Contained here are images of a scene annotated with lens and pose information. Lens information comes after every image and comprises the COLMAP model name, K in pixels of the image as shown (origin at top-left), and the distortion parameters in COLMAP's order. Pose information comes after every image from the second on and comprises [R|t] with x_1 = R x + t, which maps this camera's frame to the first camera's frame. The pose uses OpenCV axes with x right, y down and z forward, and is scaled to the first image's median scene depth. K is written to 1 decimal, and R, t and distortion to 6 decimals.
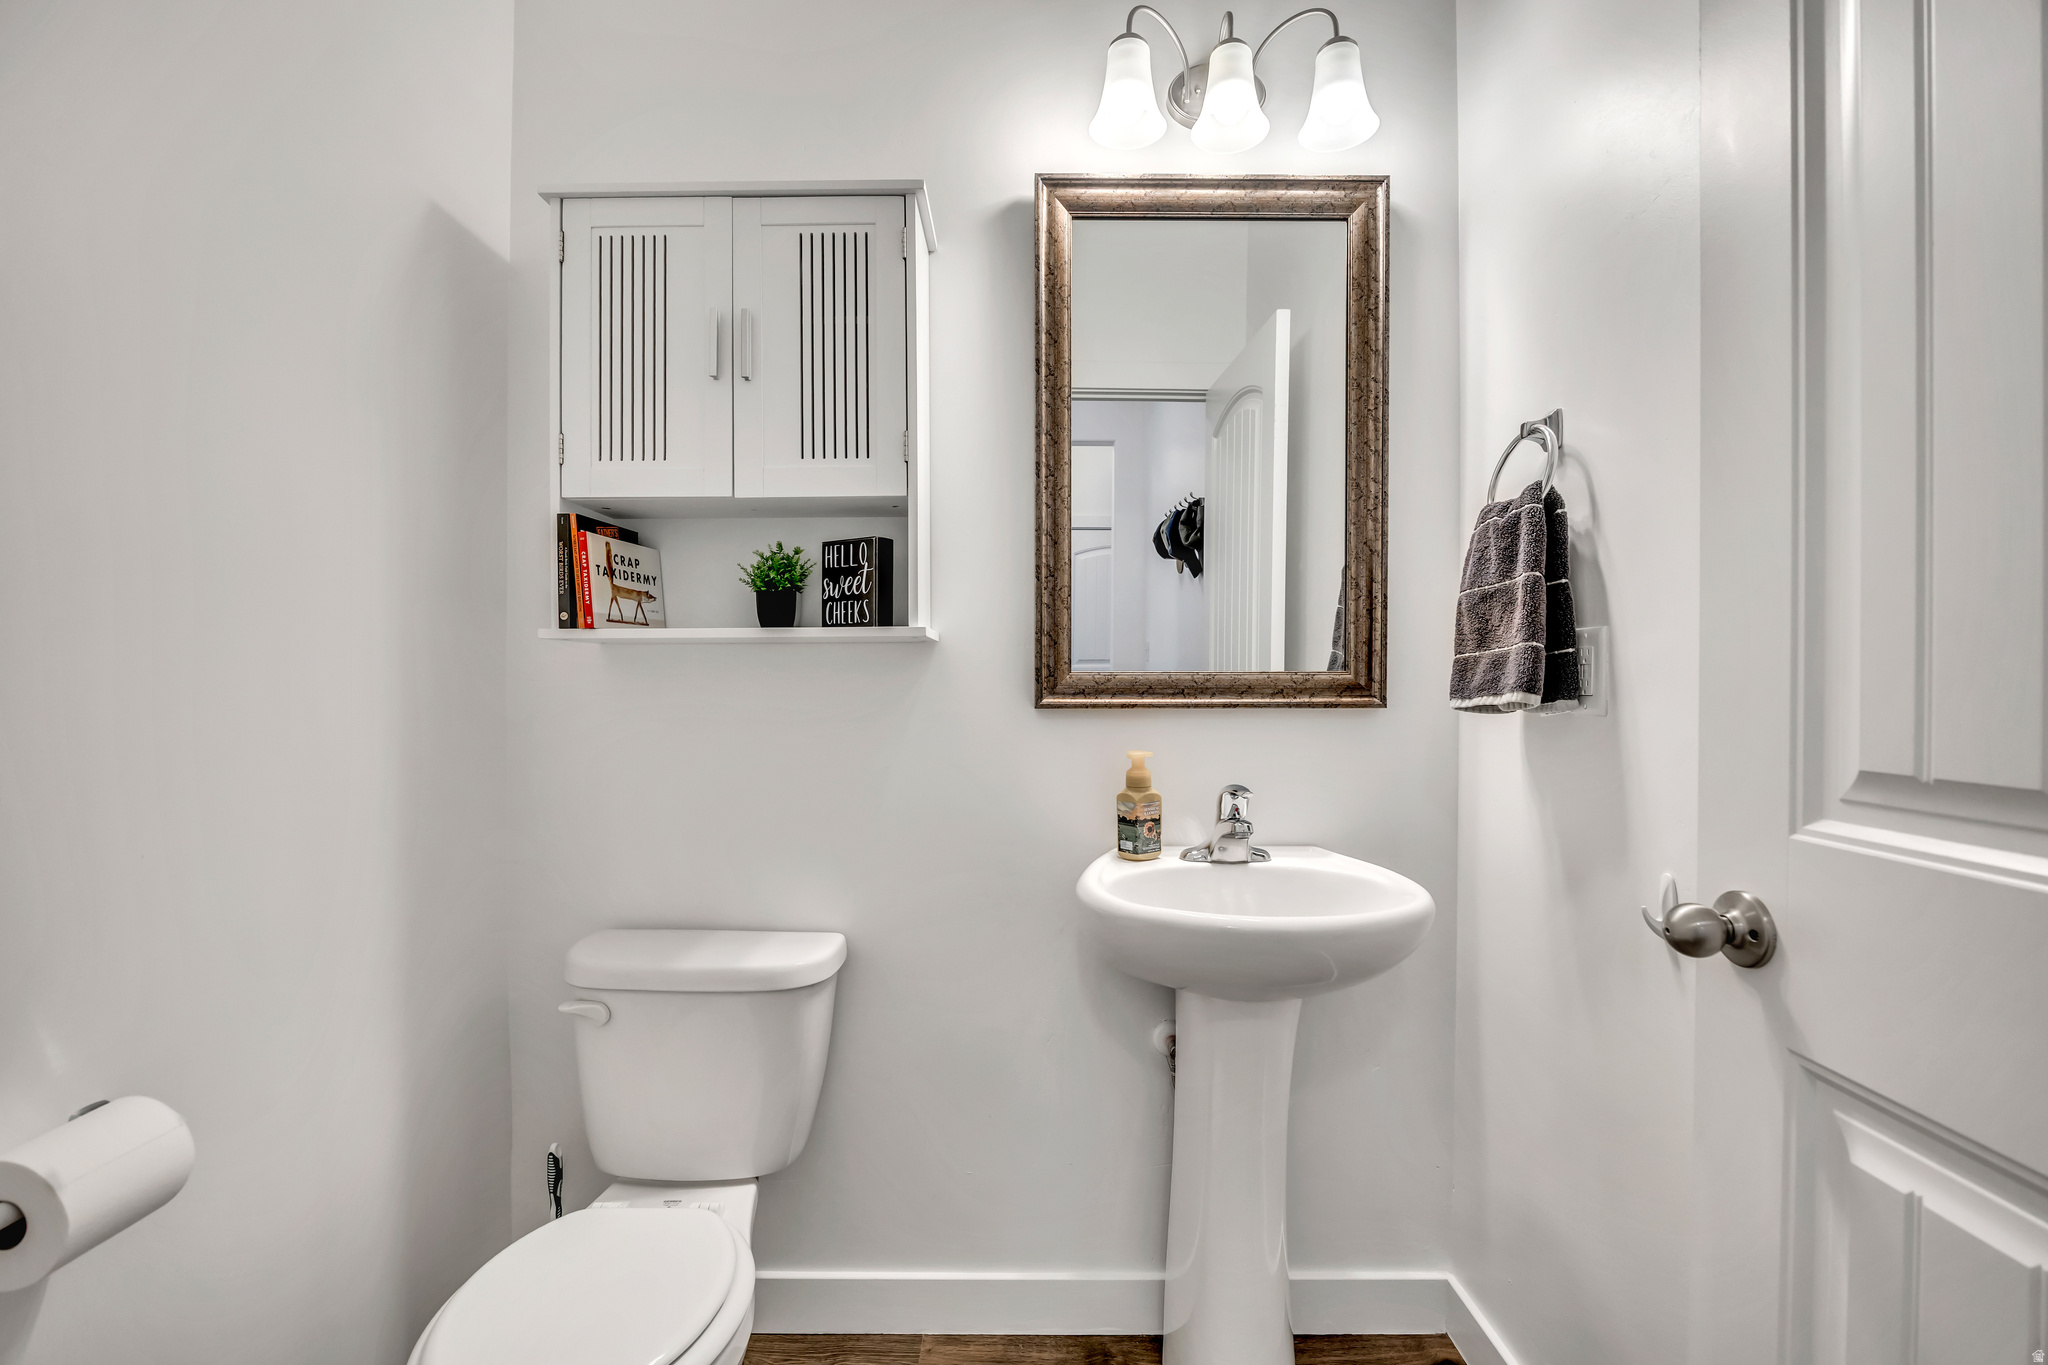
lens RADIAL K [[886.1, 0, 1019.1], [0, 886.1, 677.9], [0, 0, 1]] dist [-0.013481, 0.000468]
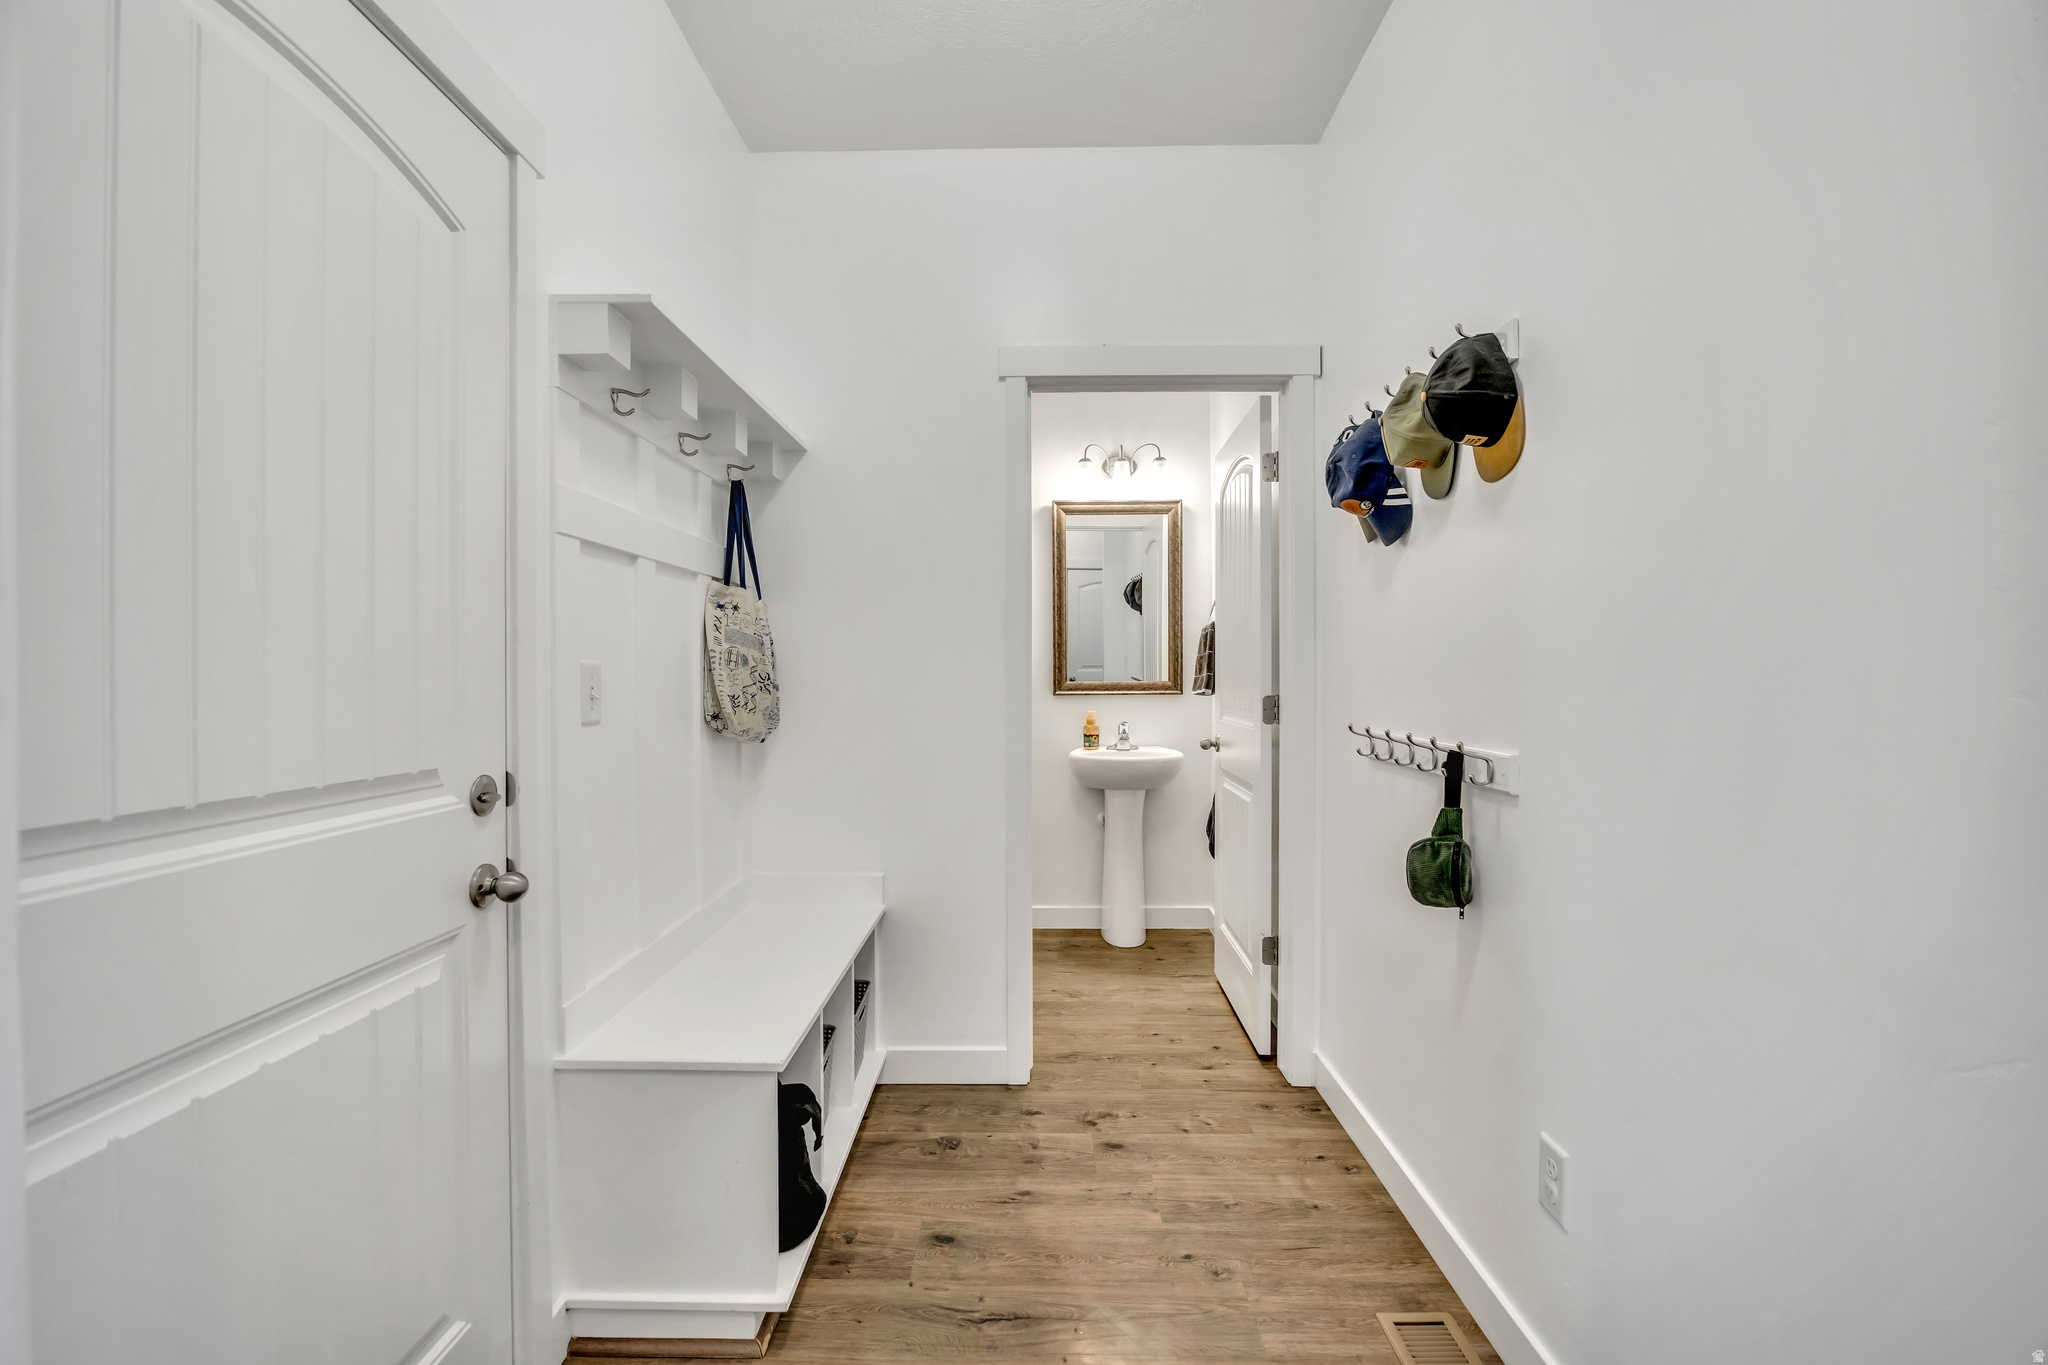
lens RADIAL K [[886.1, 0, 1019.1], [0, 886.1, 677.9], [0, 0, 1]] dist [-0.013481, 0.000468]
pose [[0.999990, -0.003400, -0.003071, -0.078301], [0.003373, 0.999956, -0.008722, 0.003262], [0.003101, 0.008712, 0.999957, -1.719107]]
